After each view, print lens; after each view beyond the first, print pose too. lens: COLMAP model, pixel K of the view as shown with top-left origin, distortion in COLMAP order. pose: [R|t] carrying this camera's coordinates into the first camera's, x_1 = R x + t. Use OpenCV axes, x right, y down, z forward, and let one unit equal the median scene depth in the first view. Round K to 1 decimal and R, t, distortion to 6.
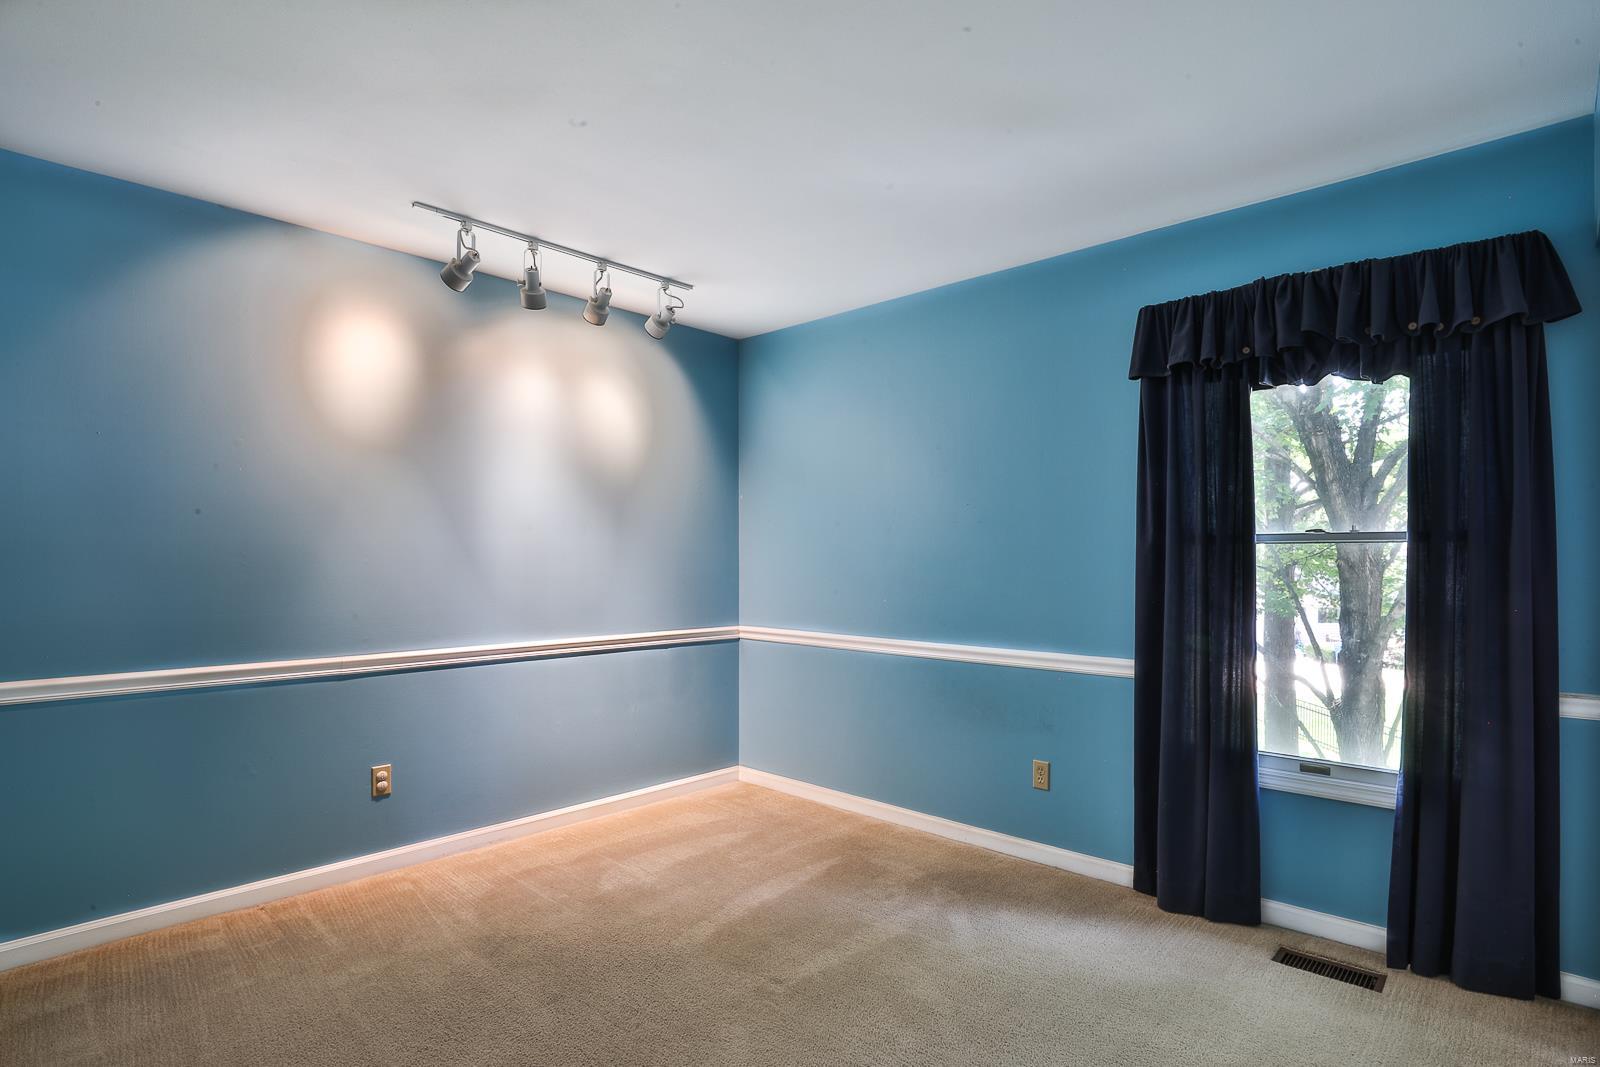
lens RADIAL K [[838.9, 0, 797.9], [0, 838.9, 530.8], [0, 0, 1]] dist [-0.046047, 0.015190]
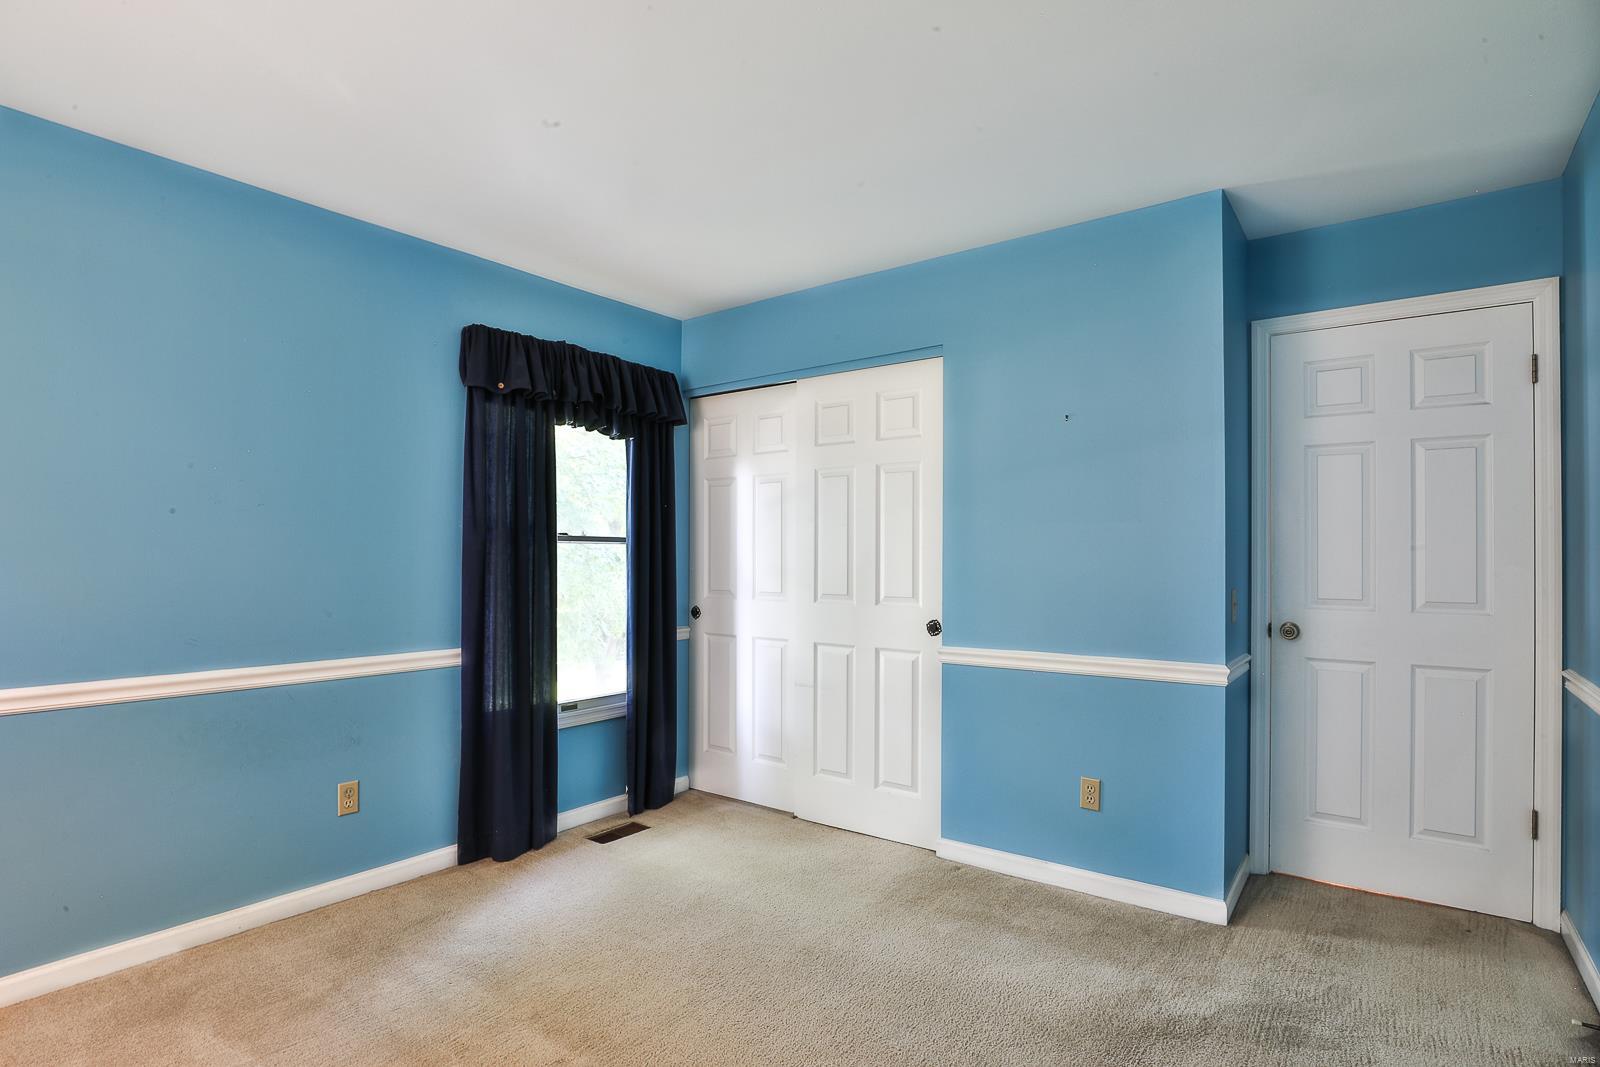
lens RADIAL K [[838.9, 0, 797.9], [0, 838.9, 530.8], [0, 0, 1]] dist [-0.046047, 0.015190]
pose [[-0.119482, 0.032342, 0.992309, -0.768707], [-0.024078, 0.999081, -0.035462, 0.033471], [-0.992544, -0.028130, -0.118593, 0.754097]]
